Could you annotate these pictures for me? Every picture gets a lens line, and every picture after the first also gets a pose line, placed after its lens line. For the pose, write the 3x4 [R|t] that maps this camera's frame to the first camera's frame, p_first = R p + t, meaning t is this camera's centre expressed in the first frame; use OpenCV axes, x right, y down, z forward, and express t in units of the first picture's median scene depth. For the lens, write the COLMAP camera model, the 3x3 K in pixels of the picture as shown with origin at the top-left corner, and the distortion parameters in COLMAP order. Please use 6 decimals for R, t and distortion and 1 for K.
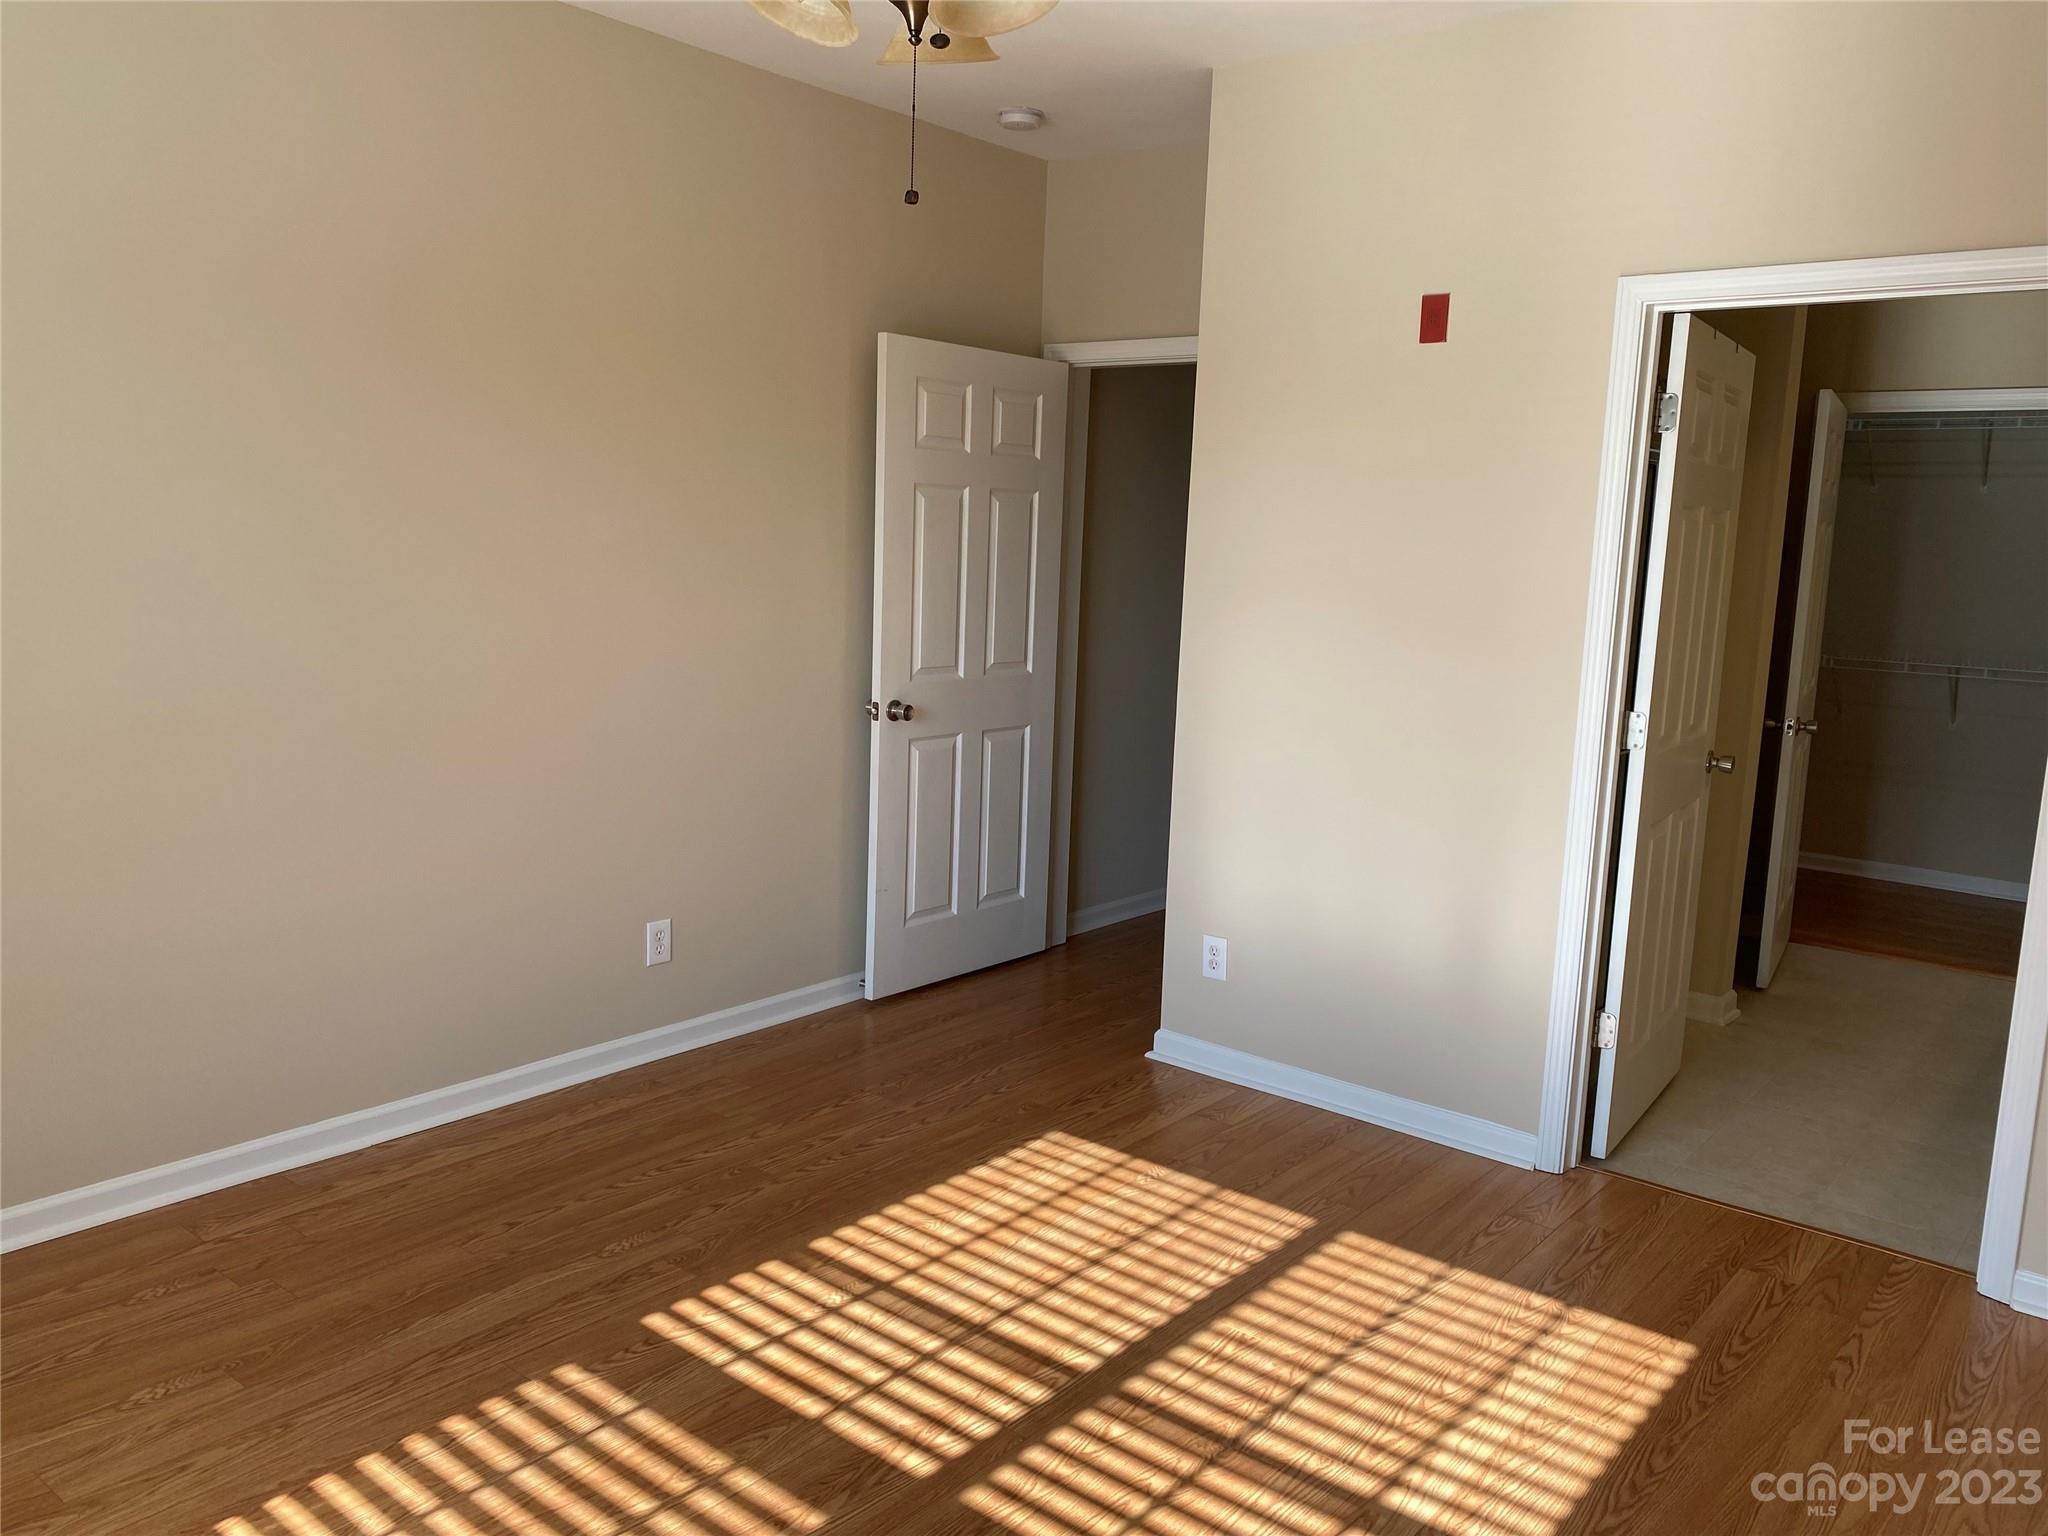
lens RADIAL K [[1603.7, 0, 1057.0], [0, 1603.7, 787.9], [0, 0, 1]] dist [-0.002141, 0.000191]
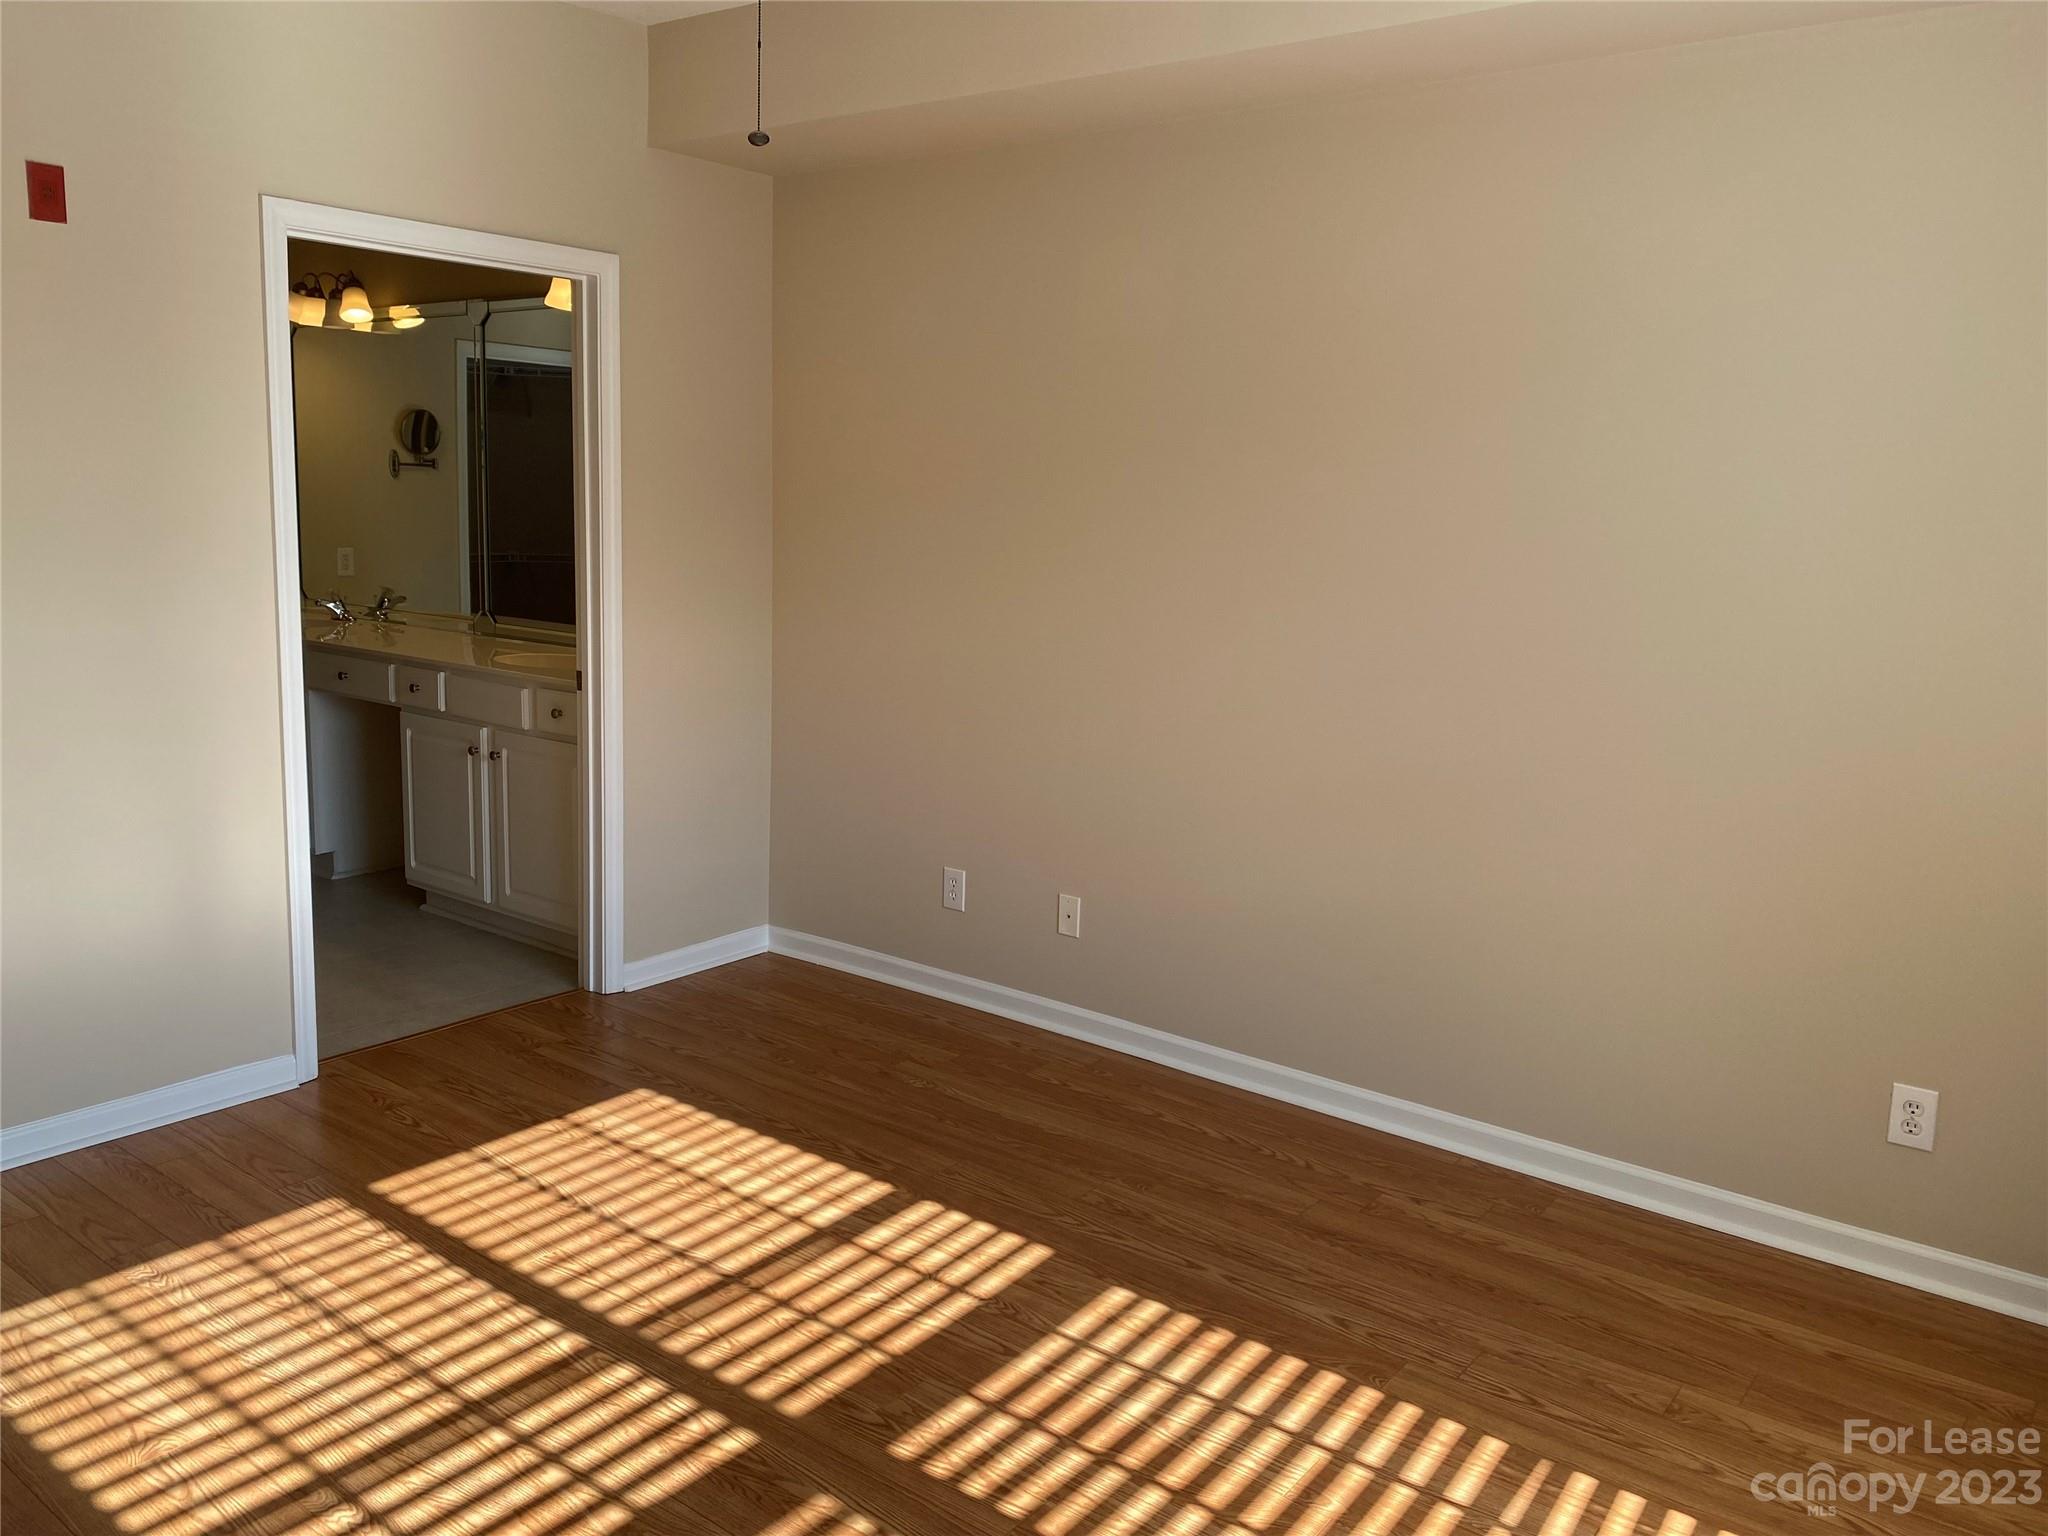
lens RADIAL K [[1555.6, 0, 1024.0], [0, 1555.6, 768.0], [0, 0, 1]] dist [0.041495, -0.020590]
pose [[-0.000250, -0.219014, 0.975722, -0.776961], [0.138285, 0.966340, 0.216944, -0.133277], [-0.990392, 0.134982, 0.030045, 0.617792]]
